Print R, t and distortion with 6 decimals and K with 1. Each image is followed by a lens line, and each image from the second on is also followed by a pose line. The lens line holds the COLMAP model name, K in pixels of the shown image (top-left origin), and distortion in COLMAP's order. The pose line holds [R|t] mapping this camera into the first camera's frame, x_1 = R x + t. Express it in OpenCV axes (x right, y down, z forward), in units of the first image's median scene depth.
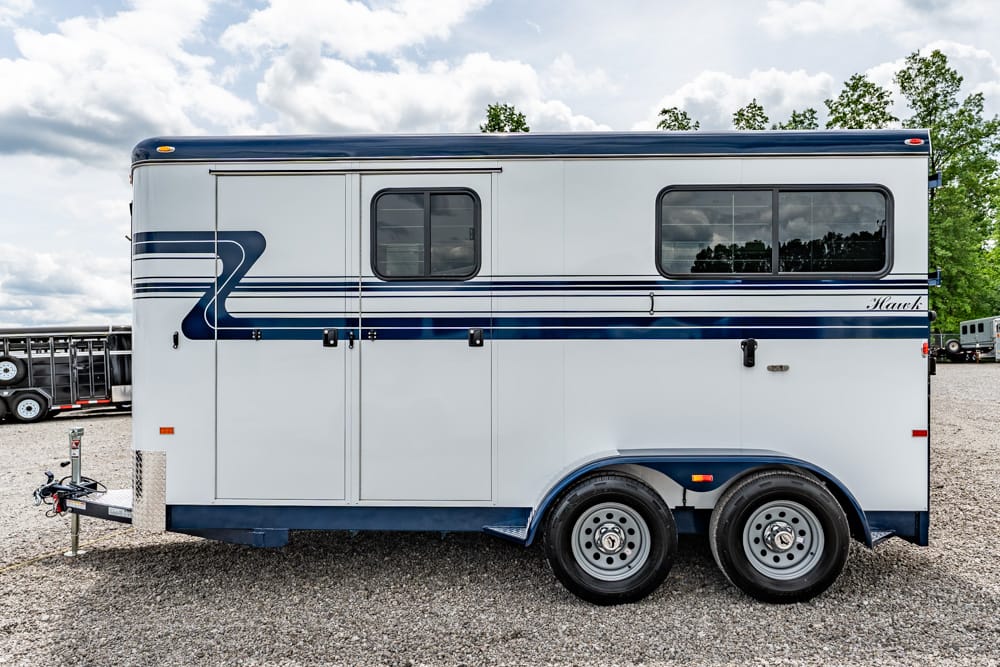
lens RADIAL K [[635.5, 0, 500.0], [0, 635.5, 333.5], [0, 0, 1]] dist [0.000872, 0.002235]
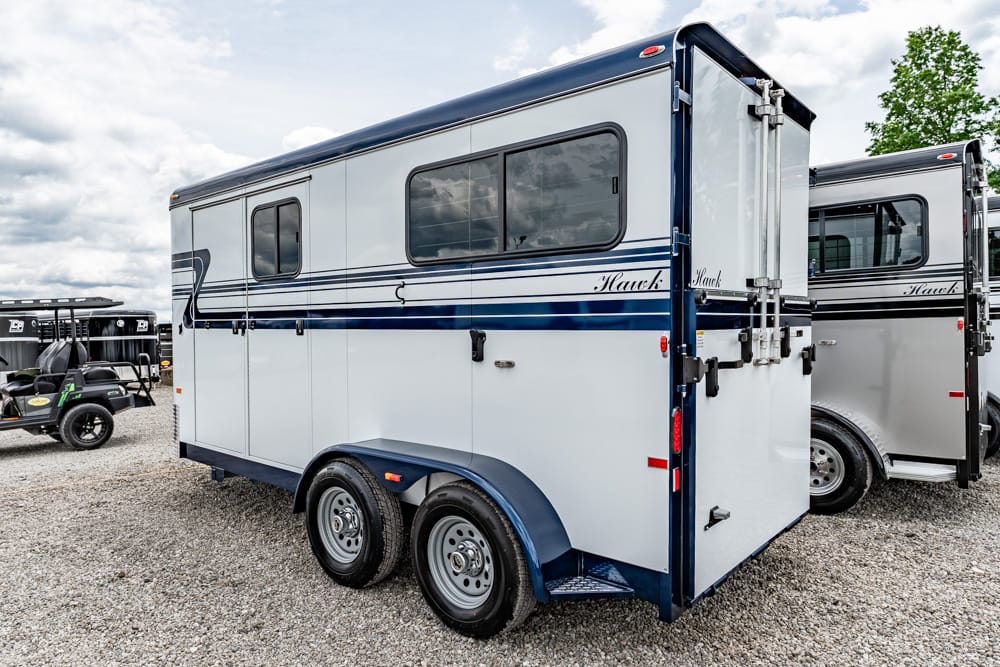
lens RADIAL K [[638.4, 0, 500.0], [0, 638.4, 333.5], [0, 0, 1]] dist [0.007044, 0.001602]
pose [[0.772555, 0.008129, -0.634895, 0.974083], [0.010155, 0.999632, 0.025155, -0.008032], [0.634866, -0.025881, 0.772189, 0.338192]]
